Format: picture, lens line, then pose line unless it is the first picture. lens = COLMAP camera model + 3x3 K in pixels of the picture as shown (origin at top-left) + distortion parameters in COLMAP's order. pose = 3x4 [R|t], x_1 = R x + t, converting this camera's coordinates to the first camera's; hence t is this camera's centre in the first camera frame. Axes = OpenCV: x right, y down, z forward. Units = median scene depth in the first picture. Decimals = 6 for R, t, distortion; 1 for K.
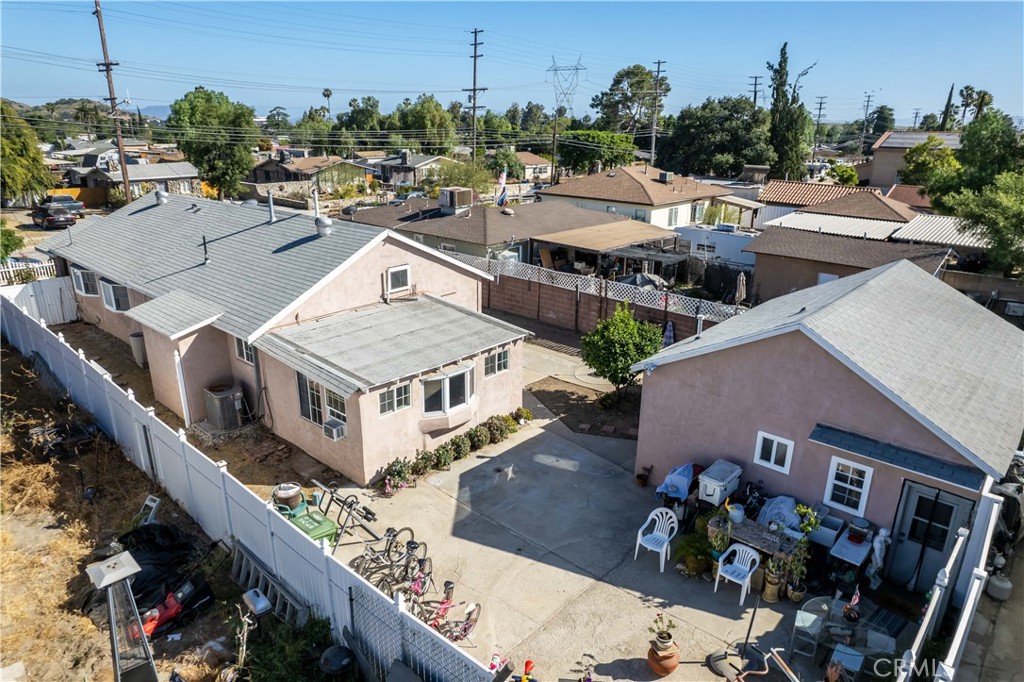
lens RADIAL K [[643.4, 0, 512.0], [0, 643.4, 341.0], [0, 0, 1]] dist [-0.020646, 0.002484]
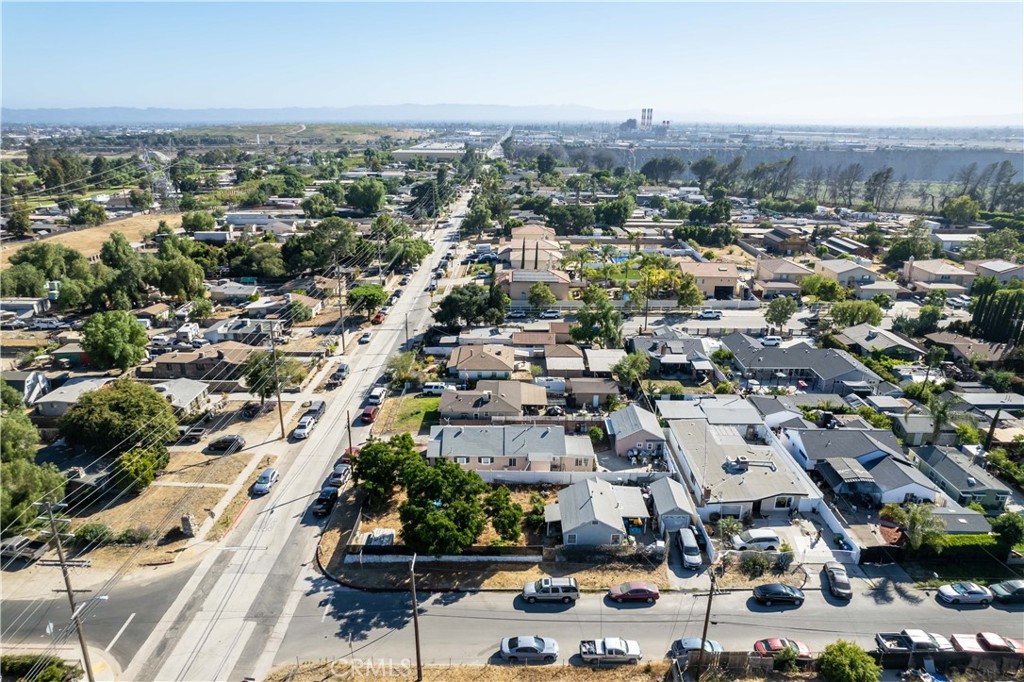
lens RADIAL K [[655.1, 0, 512.0], [0, 655.1, 341.0], [0, 0, 1]] dist [-0.040398, 0.000936]
pose [[0.746353, -0.220245, 0.628052, -4.062845], [0.213624, 0.973003, 0.087349, -1.549329], [-0.630334, 0.068973, 0.773254, -3.117071]]
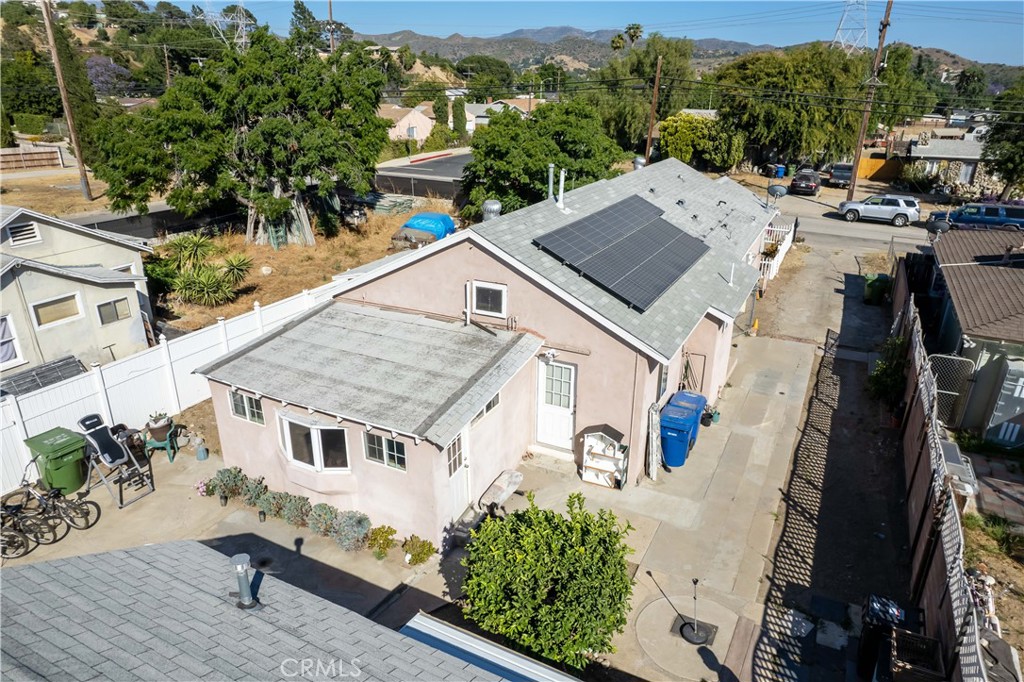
lens RADIAL K [[643.4, 0, 512.0], [0, 643.4, 341.0], [0, 0, 1]] dist [-0.020646, 0.002484]
pose [[0.249933, 0.350551, -0.902578, 0.617673], [-0.308364, 0.912444, 0.268994, -0.312935], [0.917848, 0.211092, 0.336147, 0.945831]]
